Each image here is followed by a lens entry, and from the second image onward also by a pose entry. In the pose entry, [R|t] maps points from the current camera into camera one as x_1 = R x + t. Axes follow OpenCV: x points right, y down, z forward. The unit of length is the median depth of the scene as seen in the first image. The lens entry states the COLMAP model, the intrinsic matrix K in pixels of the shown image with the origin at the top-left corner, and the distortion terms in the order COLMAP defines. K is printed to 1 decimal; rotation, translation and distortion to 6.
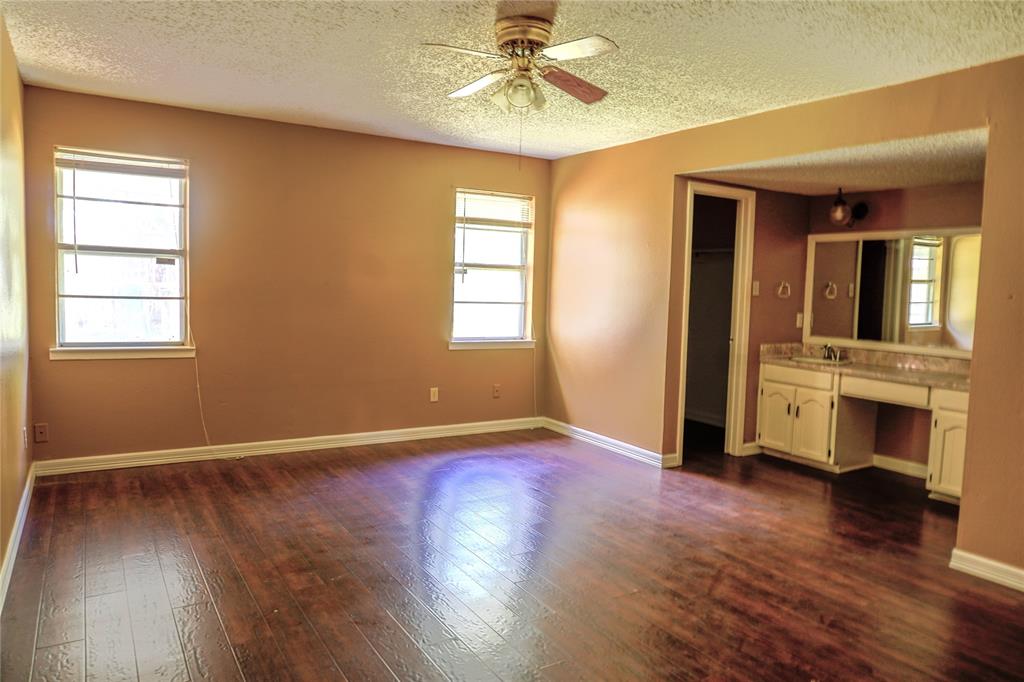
lens RADIAL K [[690.8, 0, 502.0], [0, 690.8, 335.9], [0, 0, 1]] dist [-0.042220, 0.021105]
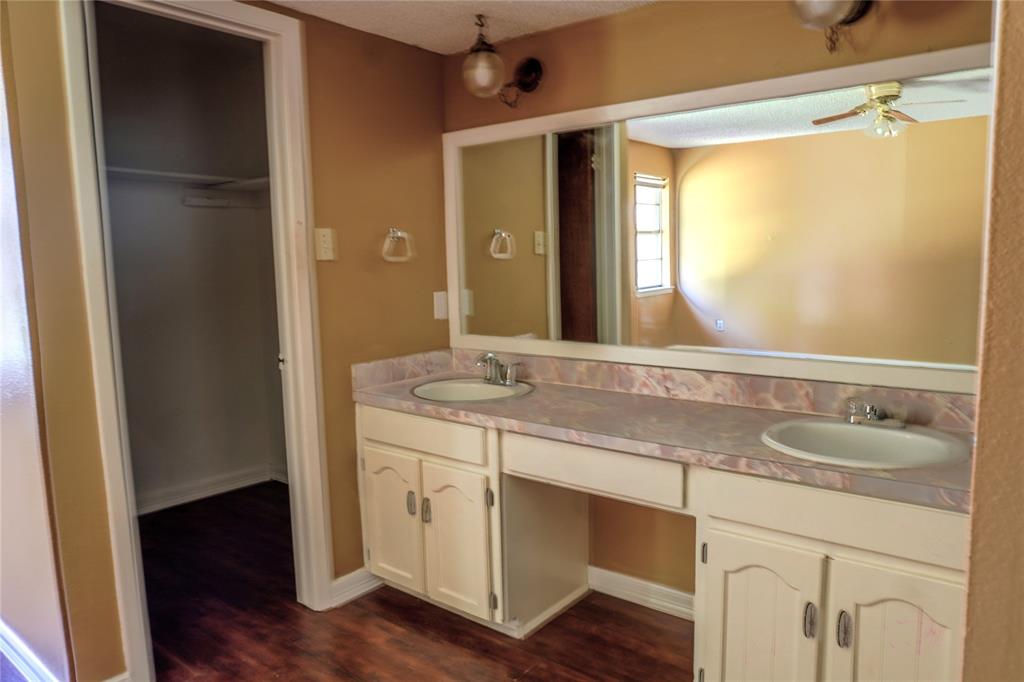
lens RADIAL K [[690.8, 0, 517.0], [0, 690.8, 345.5], [0, 0, 1]] dist [-0.042220, 0.021105]
pose [[0.932955, -0.091573, 0.348153, 0.324120], [0.074691, 0.995300, 0.061637, -0.021350], [-0.352161, -0.031500, 0.935409, 0.532395]]
